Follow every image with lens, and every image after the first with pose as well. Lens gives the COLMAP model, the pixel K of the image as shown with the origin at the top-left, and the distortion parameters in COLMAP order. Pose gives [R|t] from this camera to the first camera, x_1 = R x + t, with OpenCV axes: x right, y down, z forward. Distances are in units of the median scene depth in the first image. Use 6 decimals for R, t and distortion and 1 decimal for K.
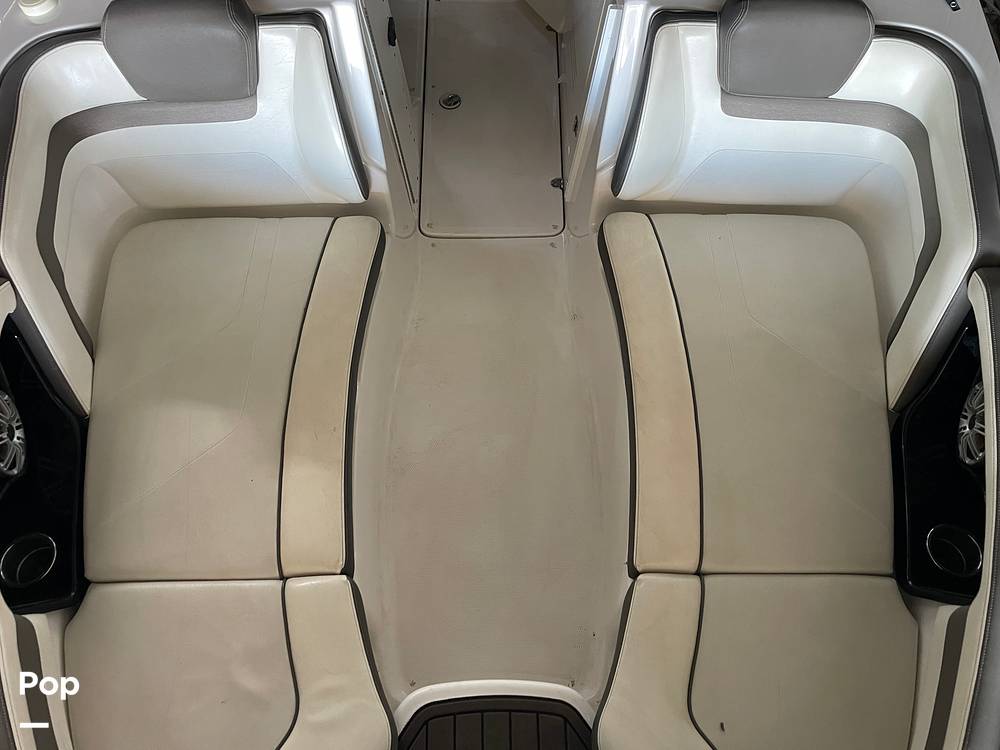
lens RADIAL K [[748.2, 0, 496.1], [0, 748.2, 383.7], [0, 0, 1]] dist [0.080751, -0.105253]
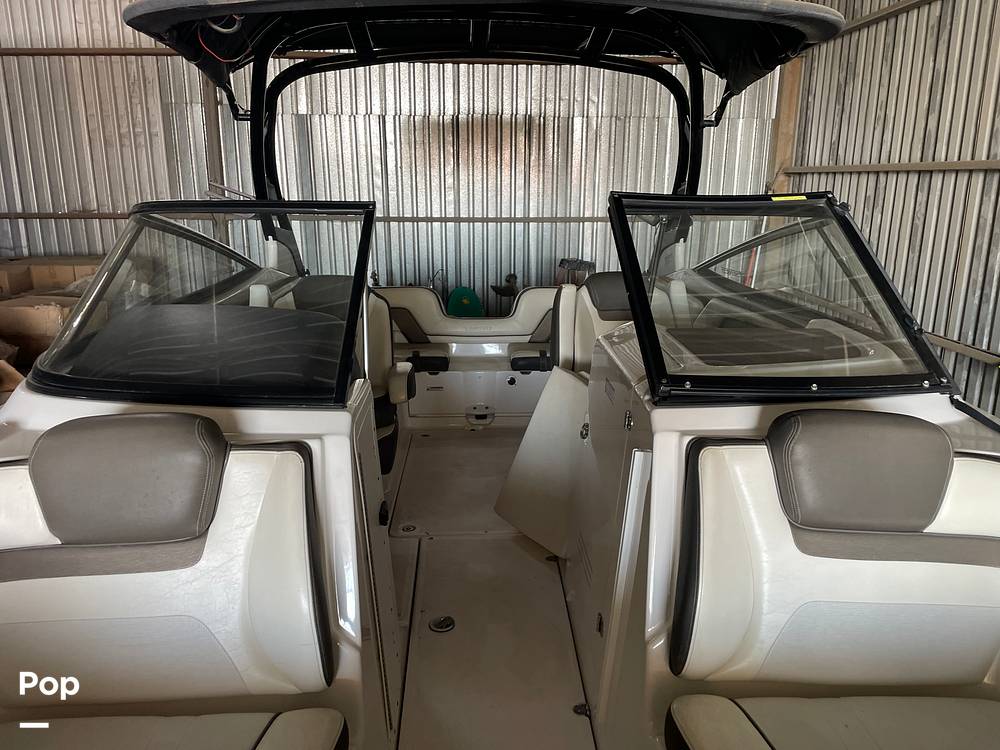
lens RADIAL K [[748.2, 0, 496.1], [0, 748.2, 383.7], [0, 0, 1]] dist [0.080751, -0.105253]
pose [[0.999478, -0.001296, 0.032294, -0.037889], [0.024292, 0.689177, -0.724186, 0.076935], [-0.021318, 0.724592, 0.688848, 0.308217]]
